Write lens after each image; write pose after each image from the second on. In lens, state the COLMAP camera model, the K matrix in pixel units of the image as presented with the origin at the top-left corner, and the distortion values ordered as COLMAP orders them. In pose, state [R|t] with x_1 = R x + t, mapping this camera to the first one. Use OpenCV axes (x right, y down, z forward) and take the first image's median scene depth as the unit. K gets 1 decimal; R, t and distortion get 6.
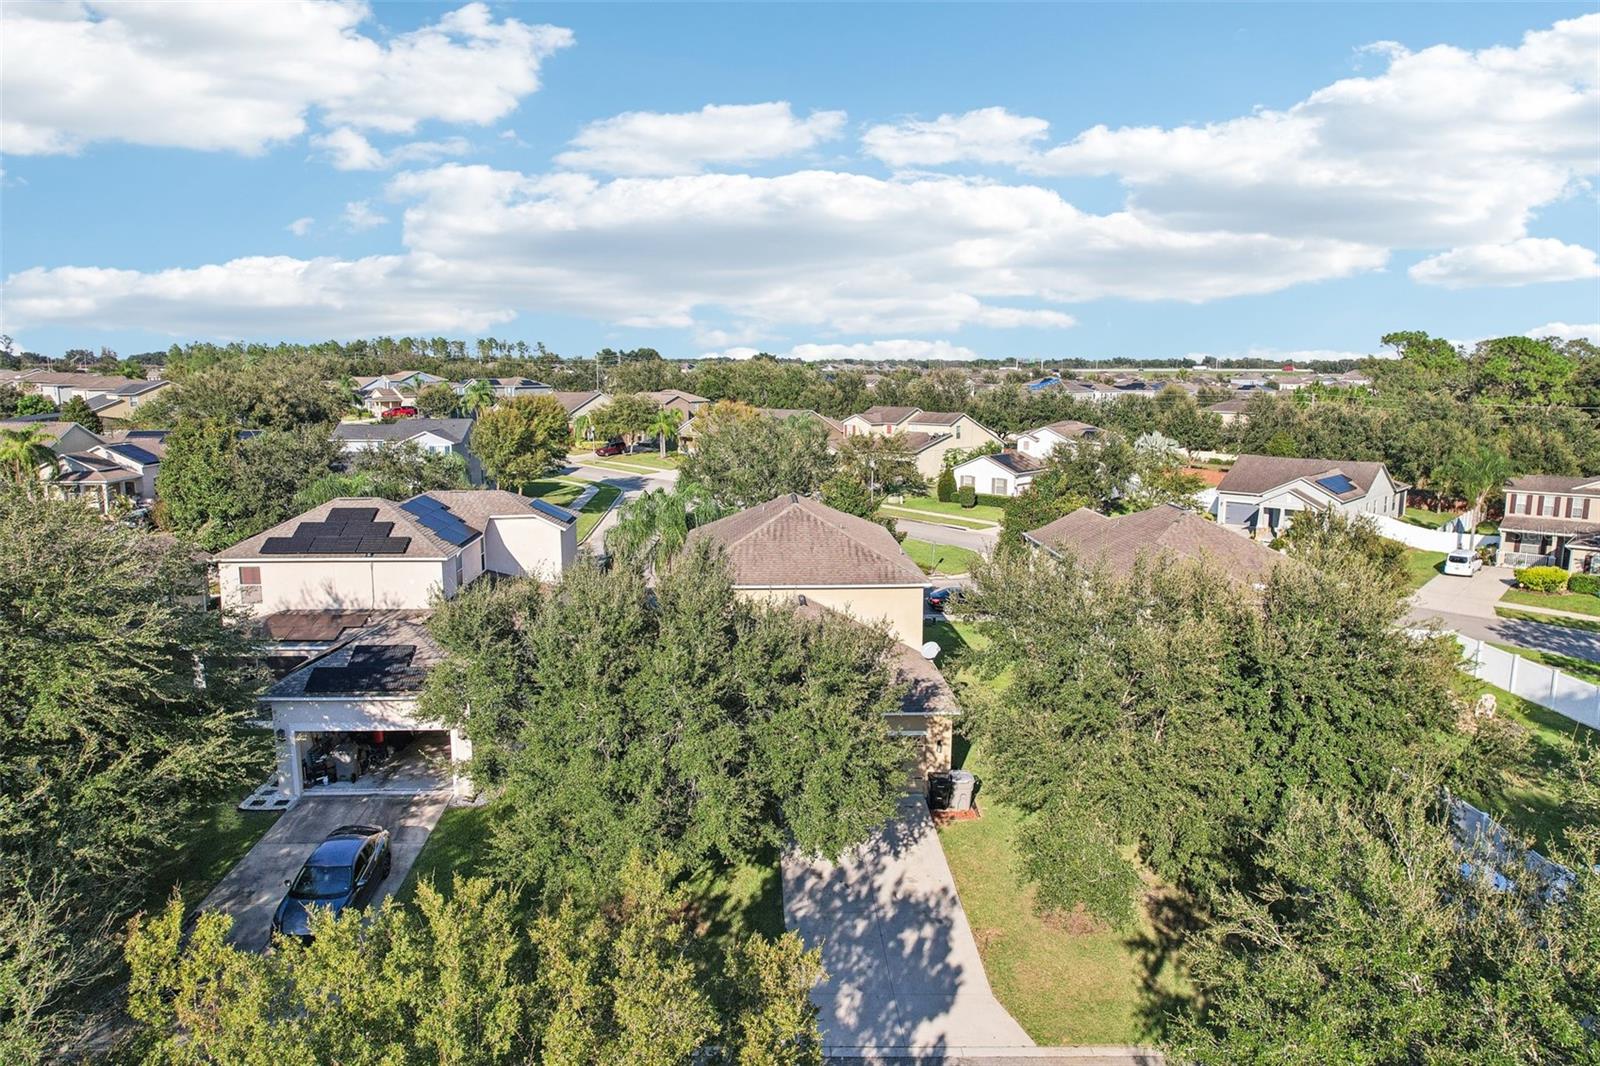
lens RADIAL K [[1074.5, 0, 795.2], [0, 1074.5, 535.8], [0, 0, 1]] dist [-0.036813, 0.005492]
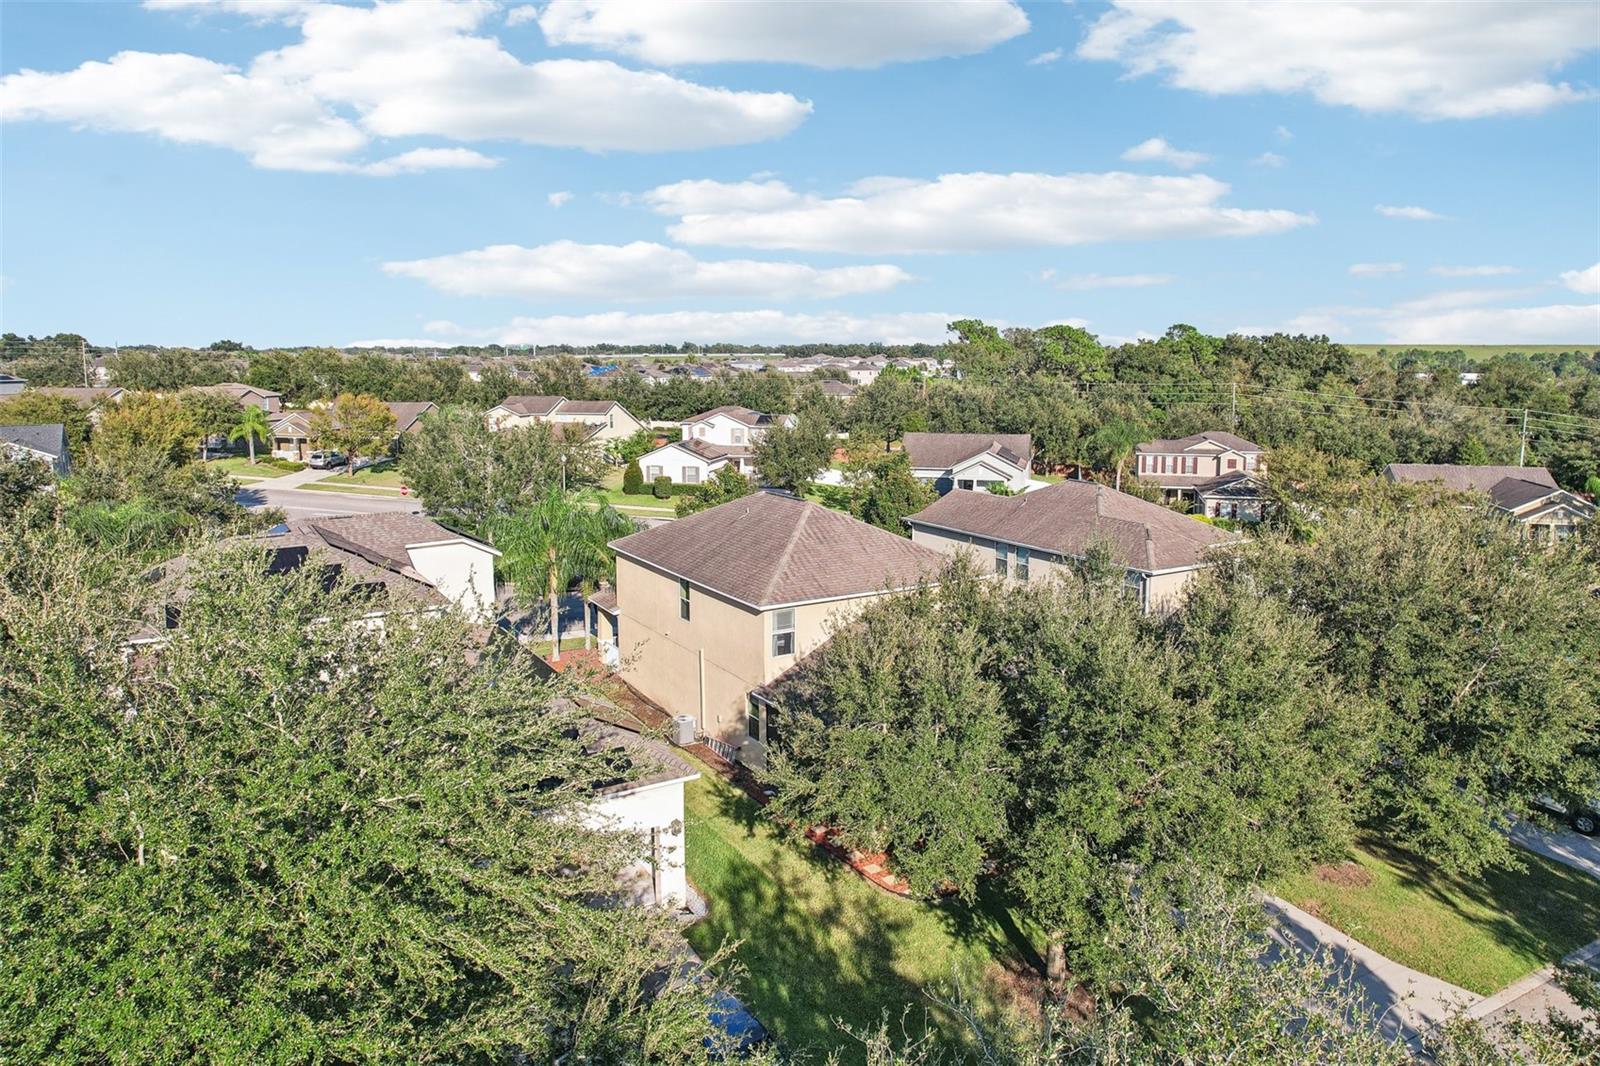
lens RADIAL K [[1074.5, 0, 798.5], [0, 1074.5, 532.7], [0, 0, 1]] dist [-0.036813, 0.005492]
pose [[0.879527, -0.080695, 0.468958, -0.243259], [0.076220, 0.996682, 0.028553, -0.018053], [-0.469706, 0.010630, 0.882759, 0.115170]]
